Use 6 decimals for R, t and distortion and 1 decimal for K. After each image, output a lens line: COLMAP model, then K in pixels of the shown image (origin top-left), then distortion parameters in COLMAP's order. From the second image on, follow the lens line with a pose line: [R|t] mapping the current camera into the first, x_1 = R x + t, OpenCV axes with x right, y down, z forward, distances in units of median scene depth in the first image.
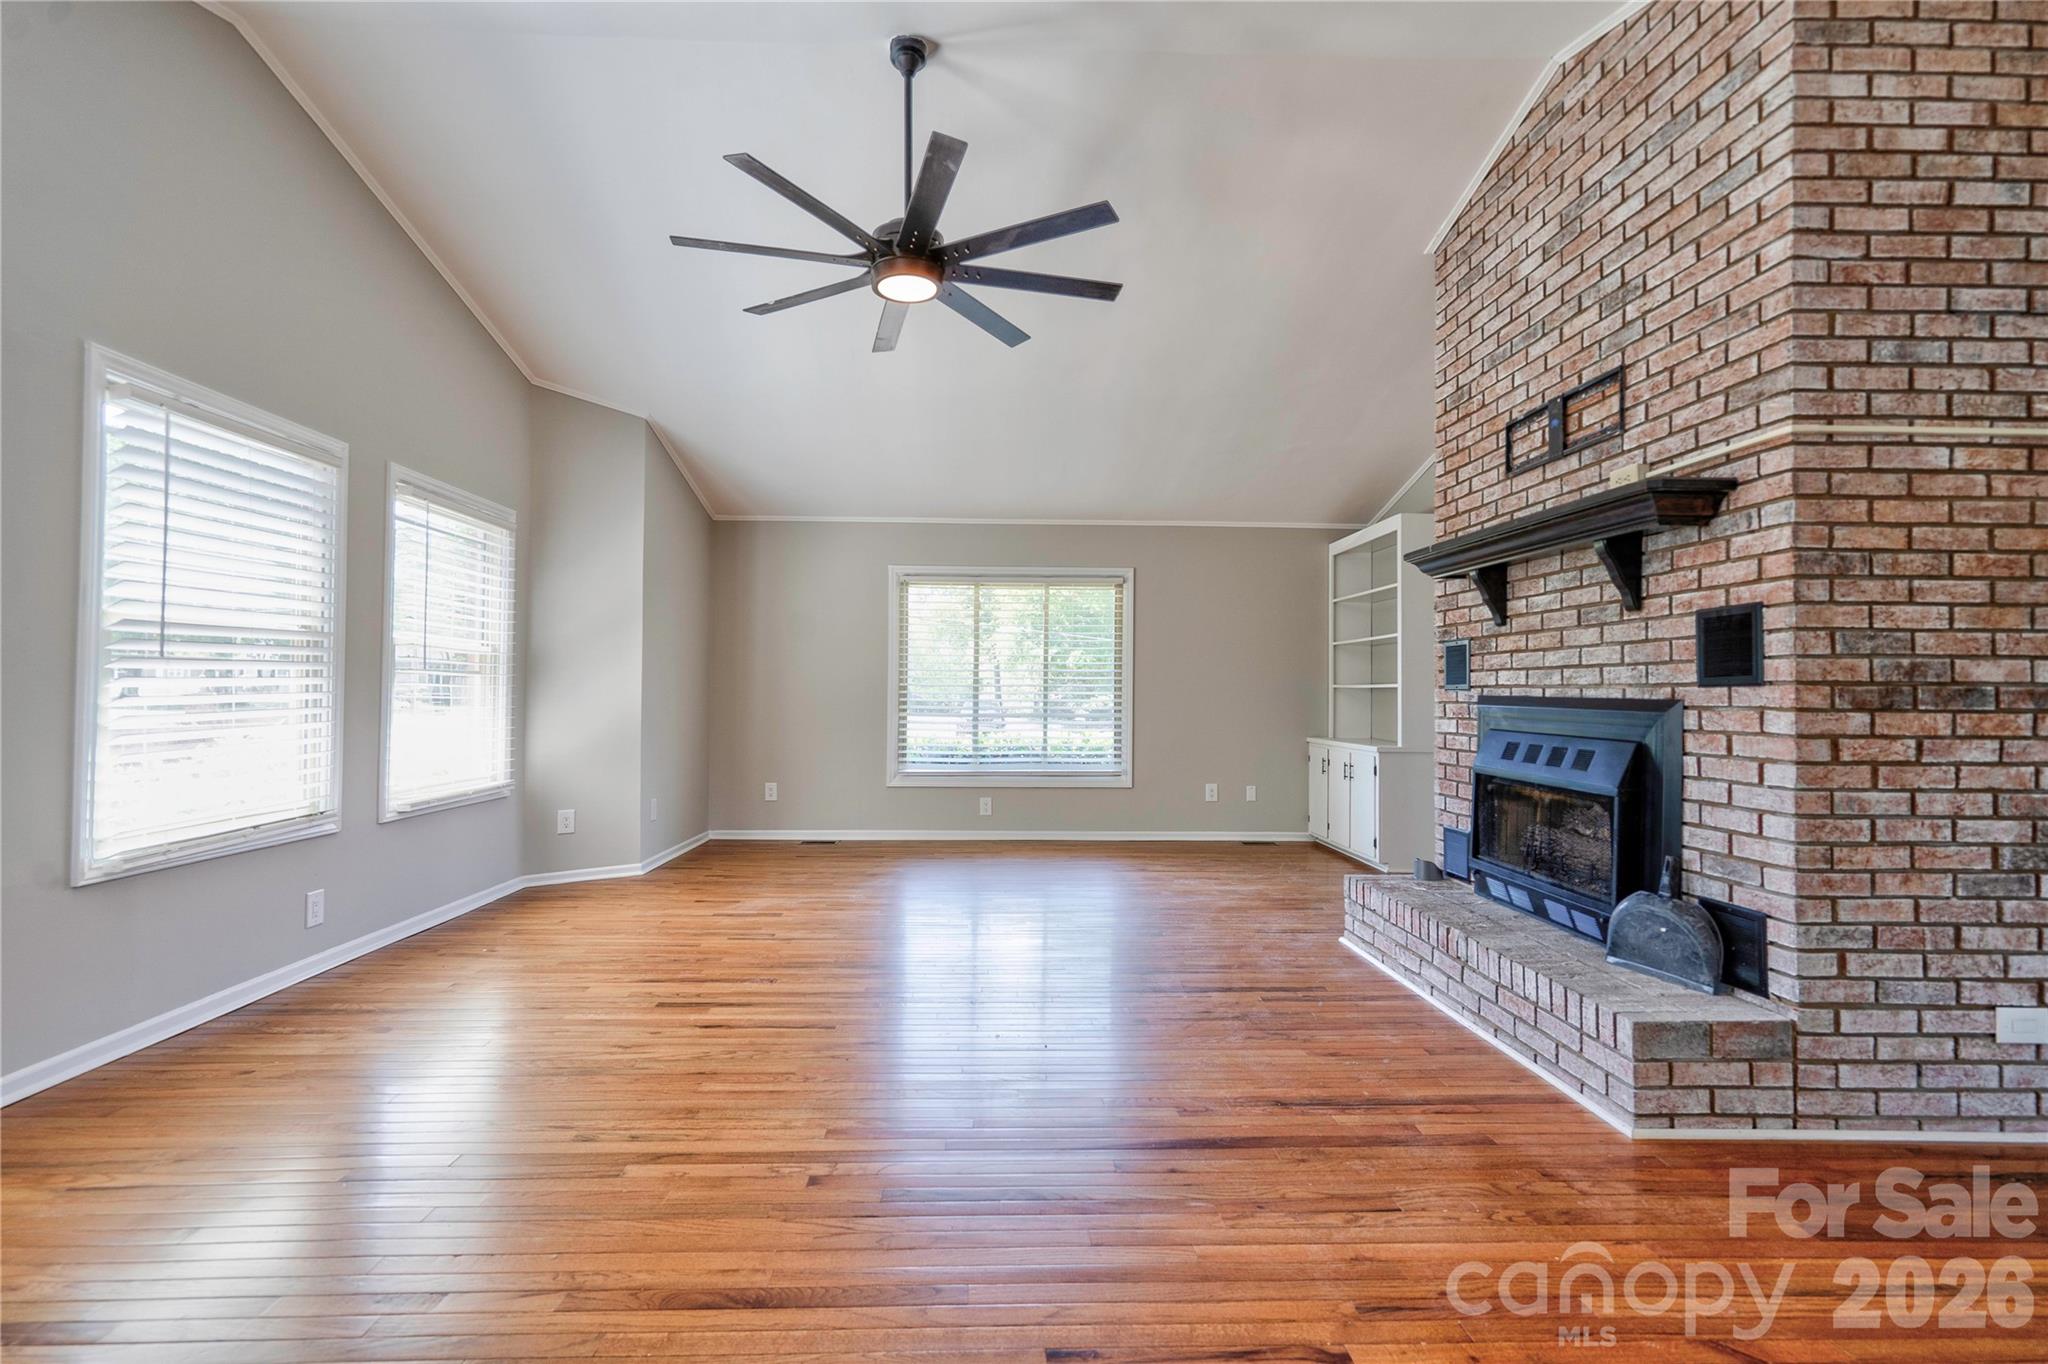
lens RADIAL K [[937.7, 0, 1012.7], [0, 937.7, 677.4], [0, 0, 1]] dist [-0.010727, 0.015231]
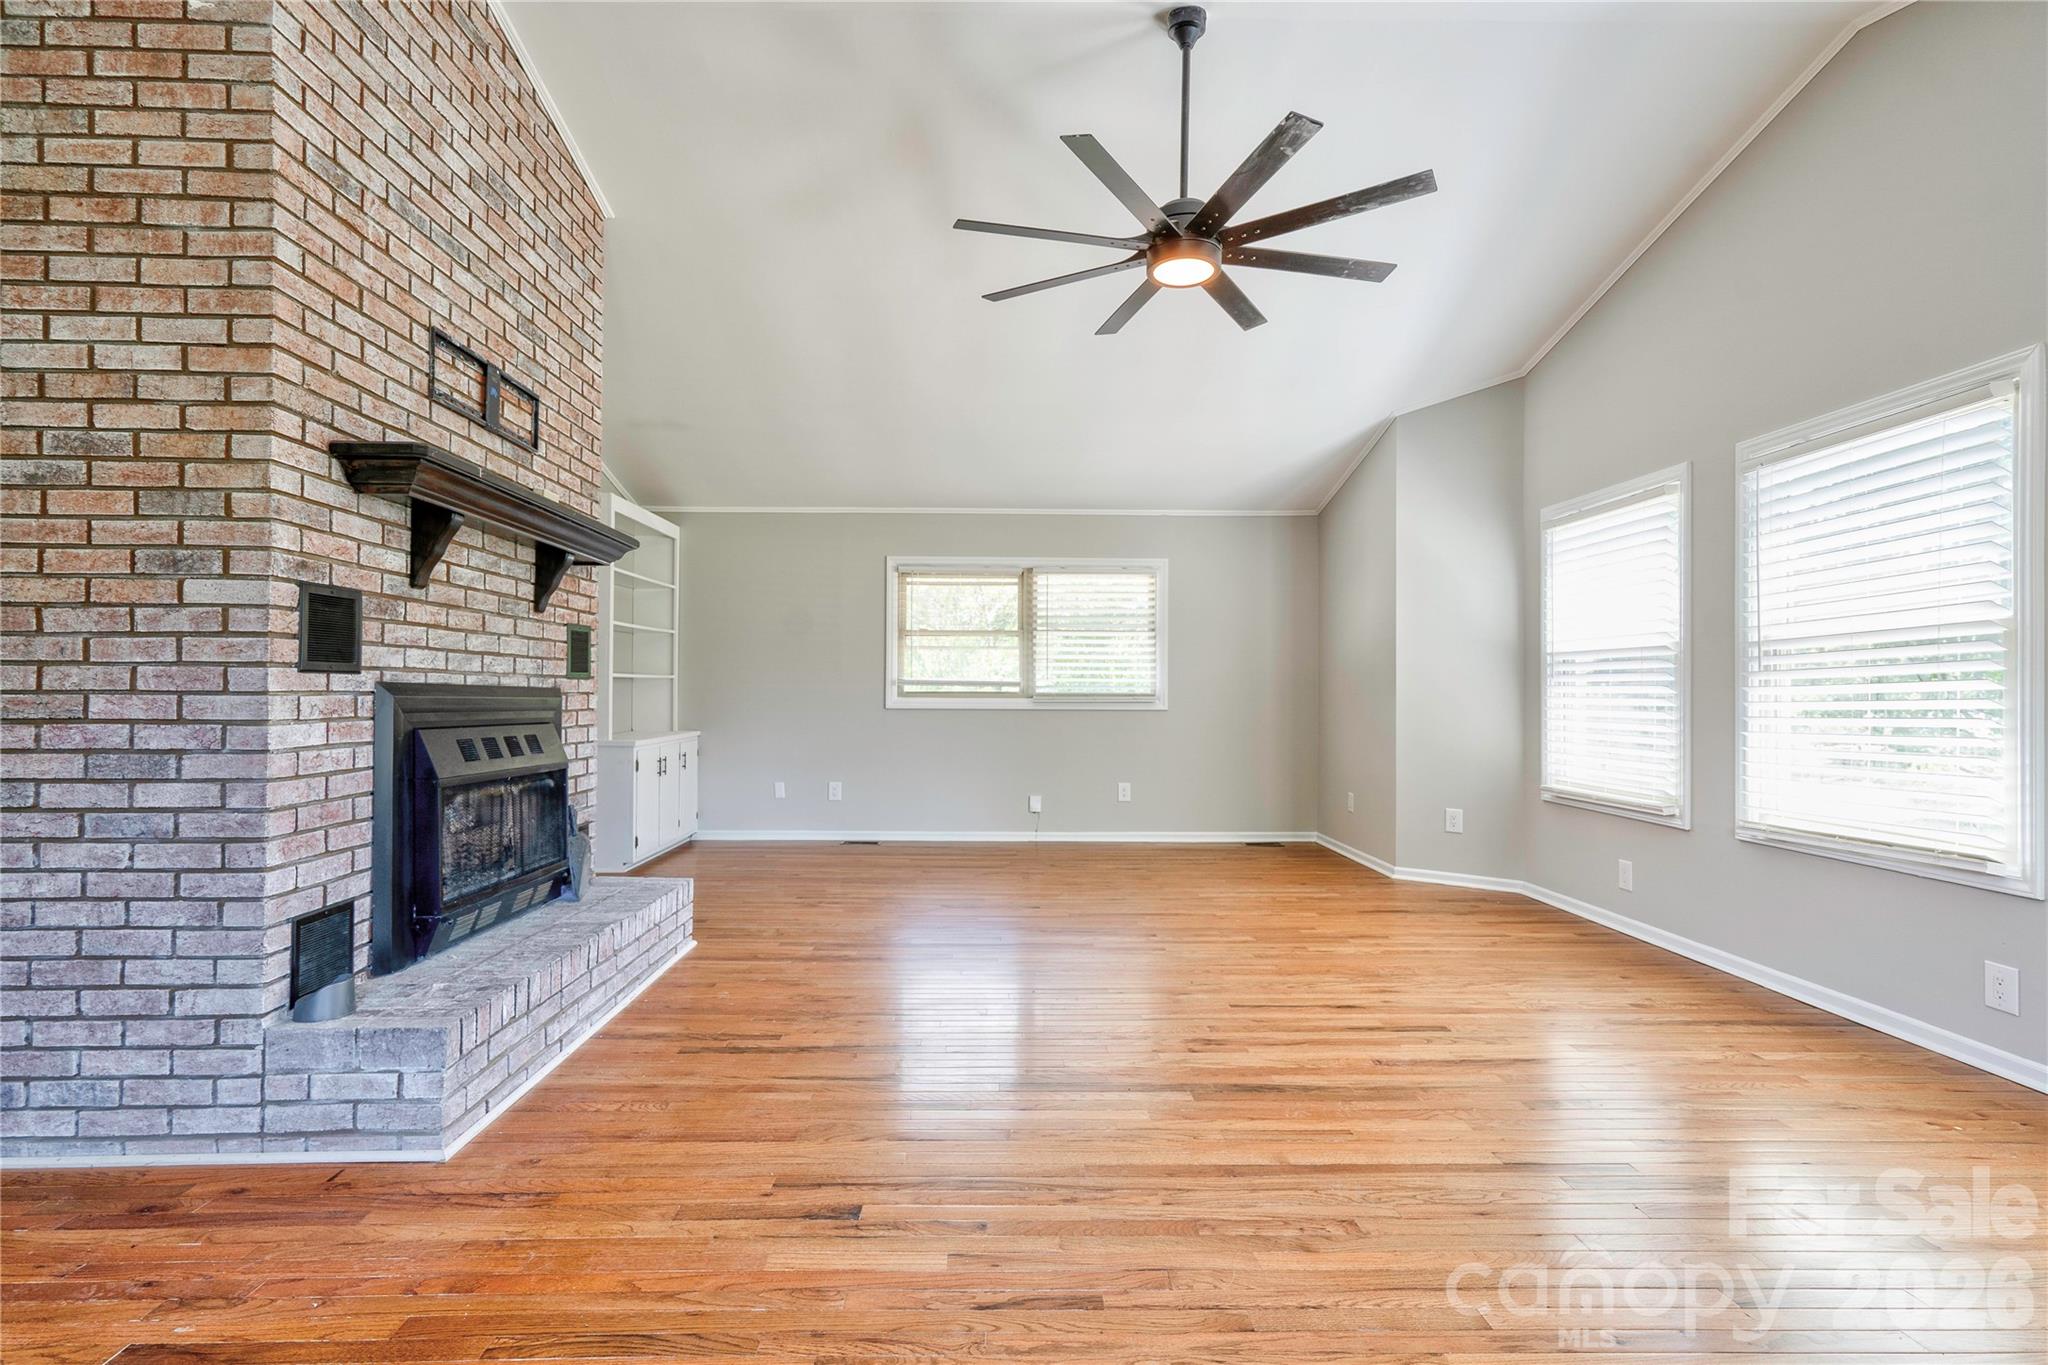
lens RADIAL K [[937.7, 0, 1012.7], [0, 937.7, 677.9], [0, 0, 1]] dist [-0.010727, 0.015231]
pose [[-0.999866, -0.013607, 0.009137, 0.052508], [-0.013911, 0.999322, -0.034086, 0.041137], [-0.008667, -0.034209, -0.999377, 2.072753]]
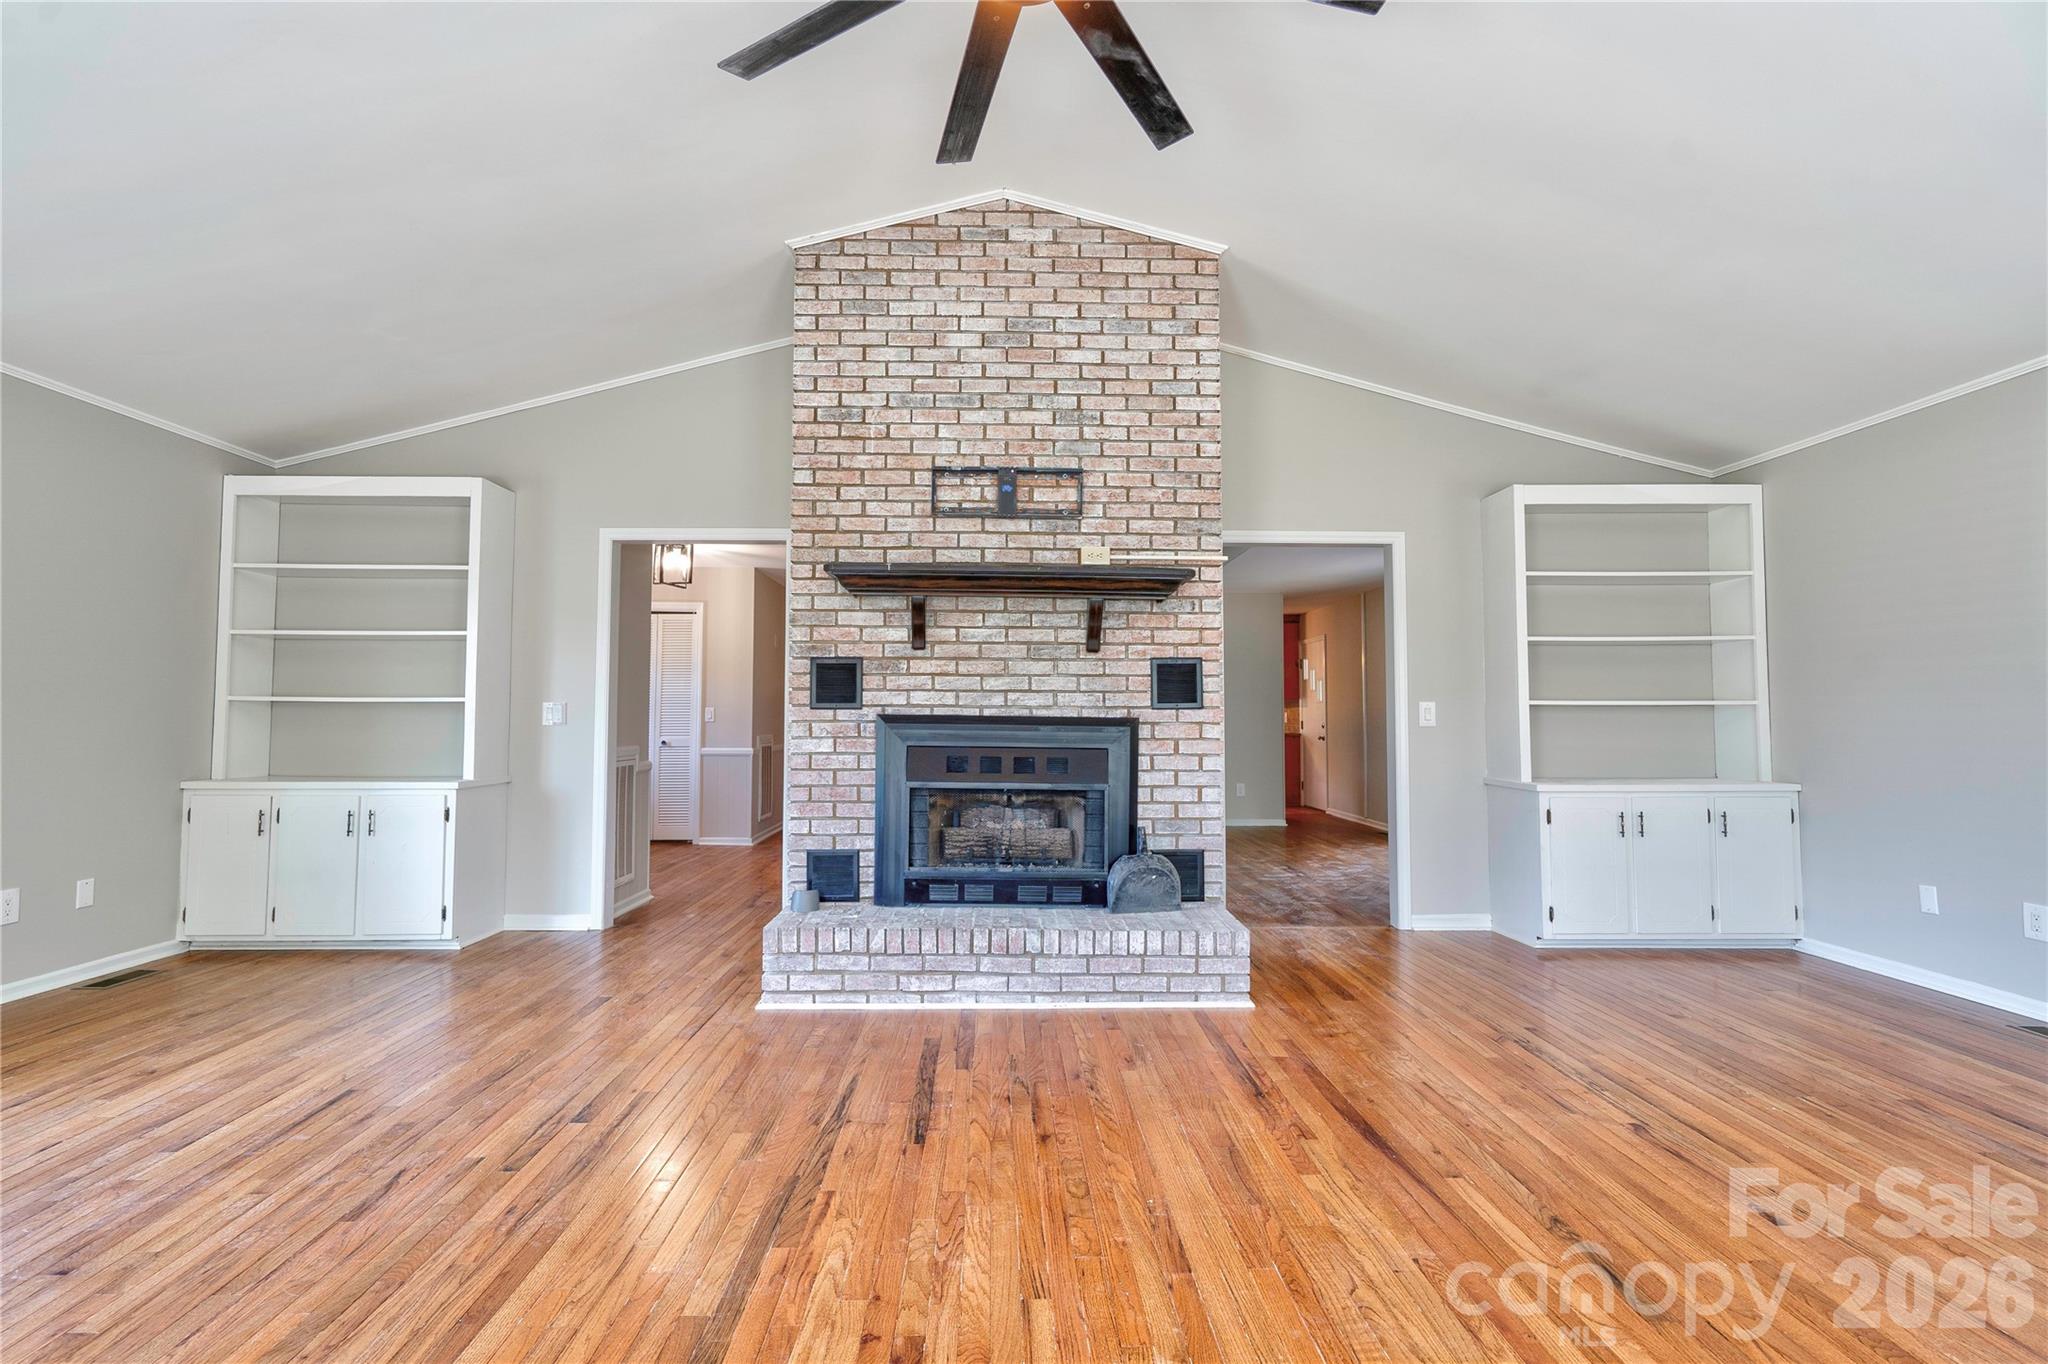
lens RADIAL K [[937.7, 0, 1012.7], [0, 937.7, 677.4], [0, 0, 1]] dist [-0.010727, 0.015231]
pose [[0.009398, 0.041030, 0.999114, -0.665073], [-0.021894, 0.998927, -0.040816, 0.022144], [-0.999716, -0.021492, 0.010286, 1.052727]]
